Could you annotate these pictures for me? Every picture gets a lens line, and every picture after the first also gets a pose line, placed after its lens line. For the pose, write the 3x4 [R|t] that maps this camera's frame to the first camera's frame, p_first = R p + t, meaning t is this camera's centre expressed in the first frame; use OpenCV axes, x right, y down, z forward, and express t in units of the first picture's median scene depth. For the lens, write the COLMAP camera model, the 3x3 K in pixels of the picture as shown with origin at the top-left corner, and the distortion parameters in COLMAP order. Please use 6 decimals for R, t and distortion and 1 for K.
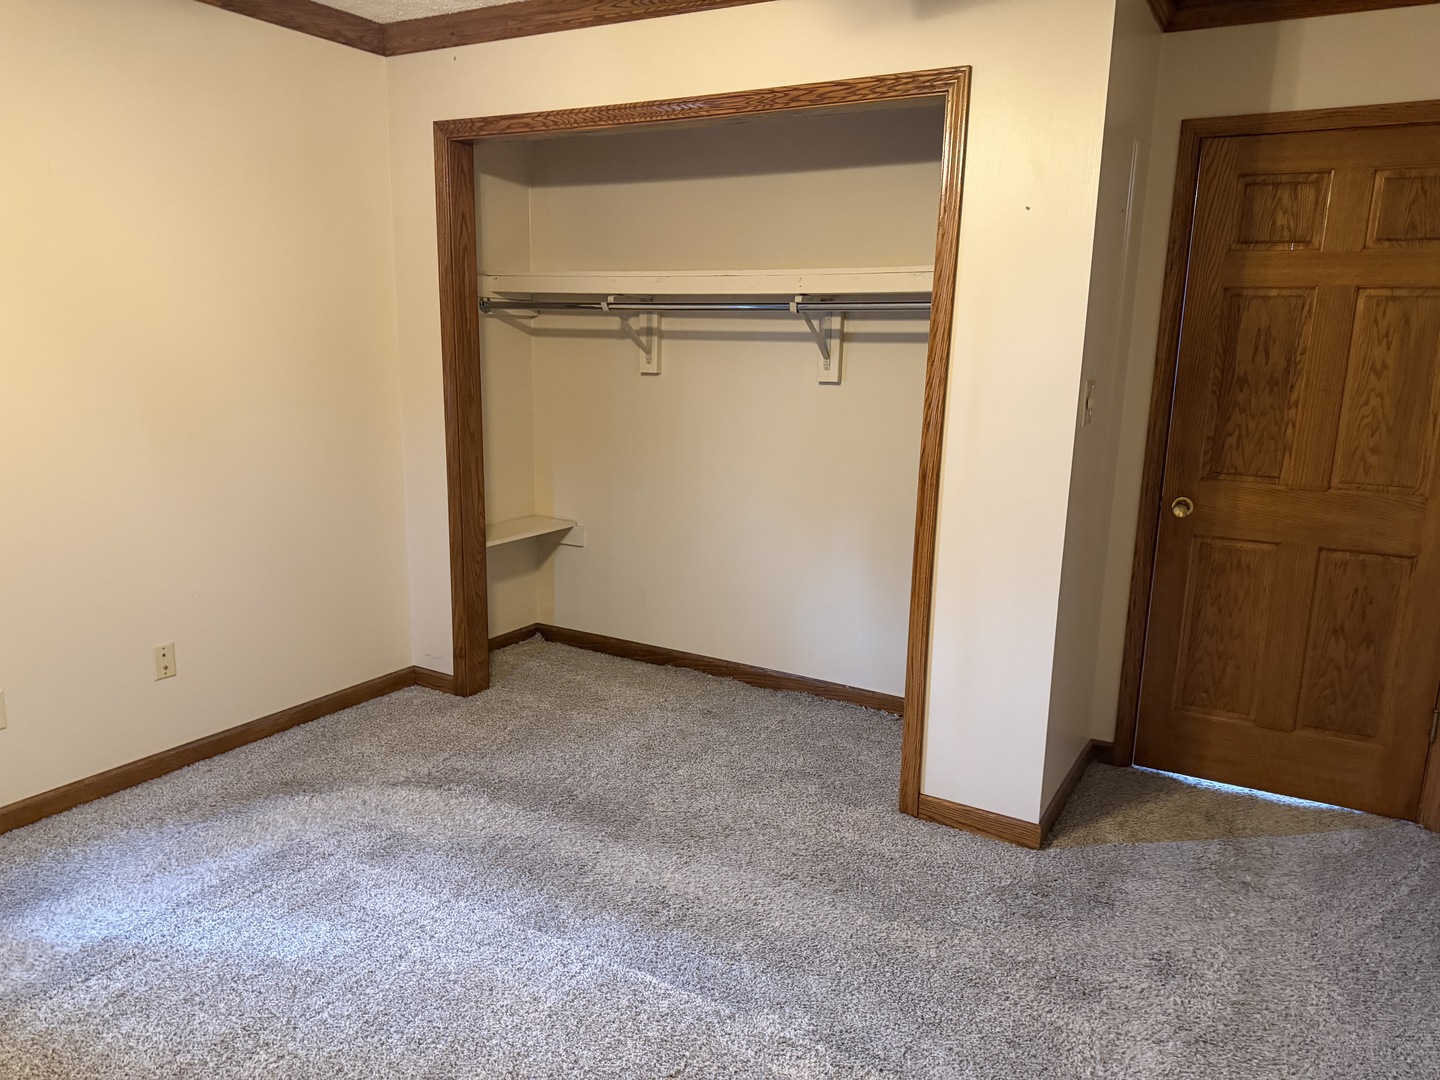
lens RADIAL K [[1020.4, 0, 720.0], [0, 1020.4, 540.0], [0, 0, 1]] dist [0.118278, -0.127441]
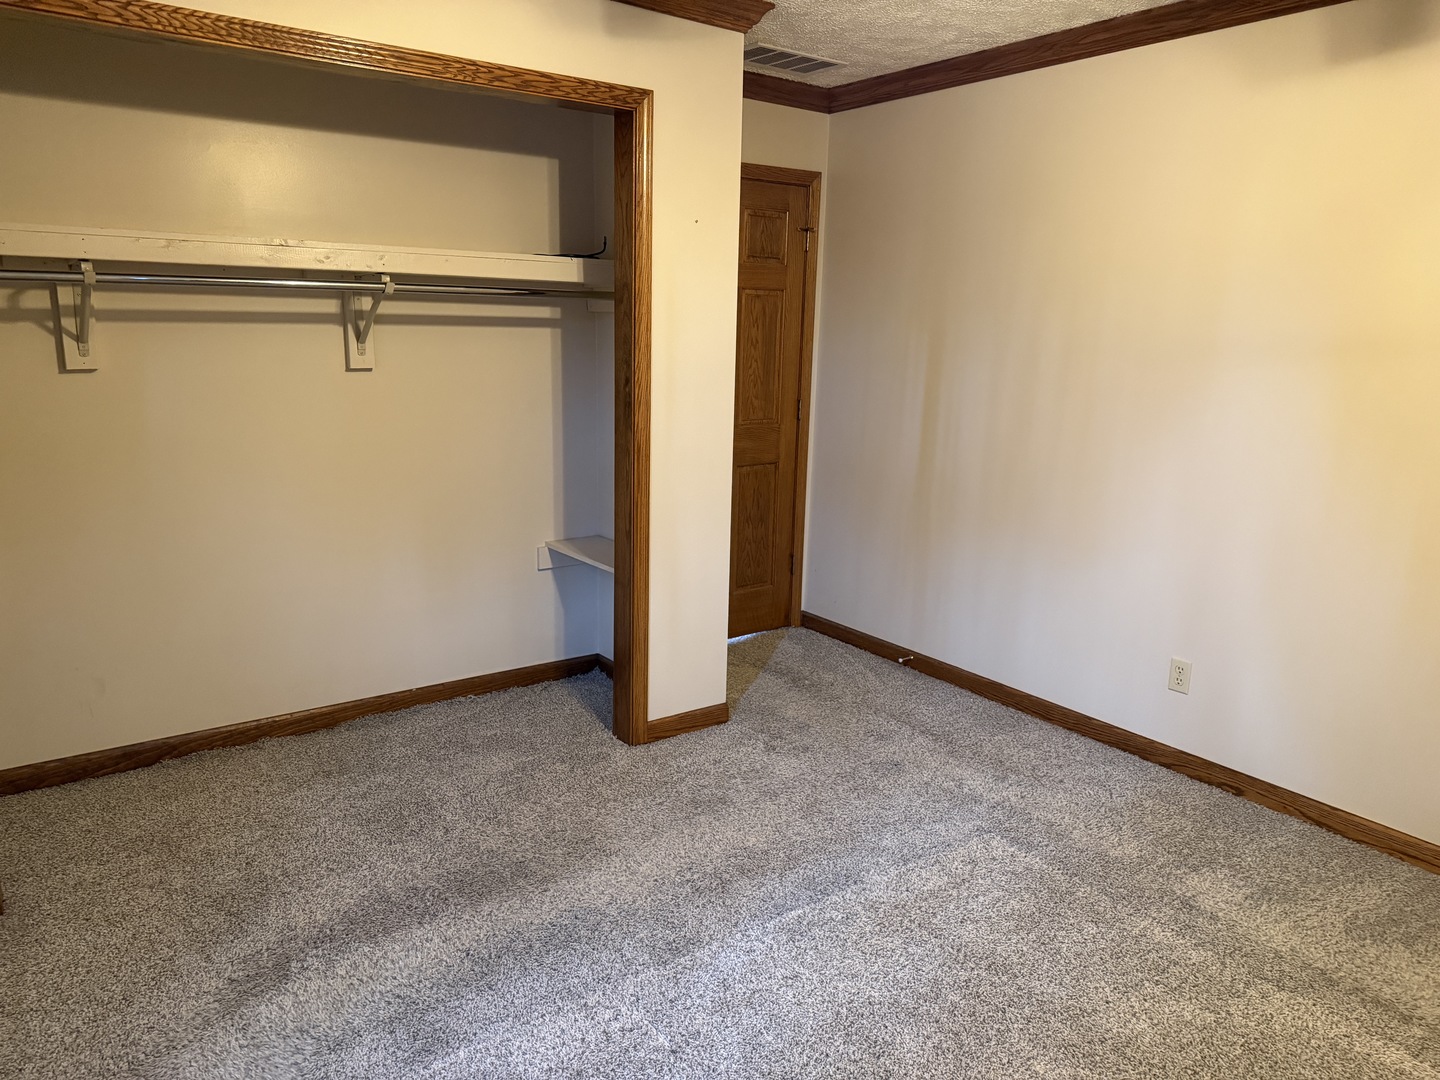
lens RADIAL K [[1020.4, 0, 720.0], [0, 1020.4, 540.0], [0, 0, 1]] dist [0.118278, -0.127441]
pose [[0.404788, -0.206490, 0.890791, -0.726351], [0.170175, 0.974162, 0.148486, -0.106446], [-0.898436, 0.091485, 0.429468, 0.402961]]
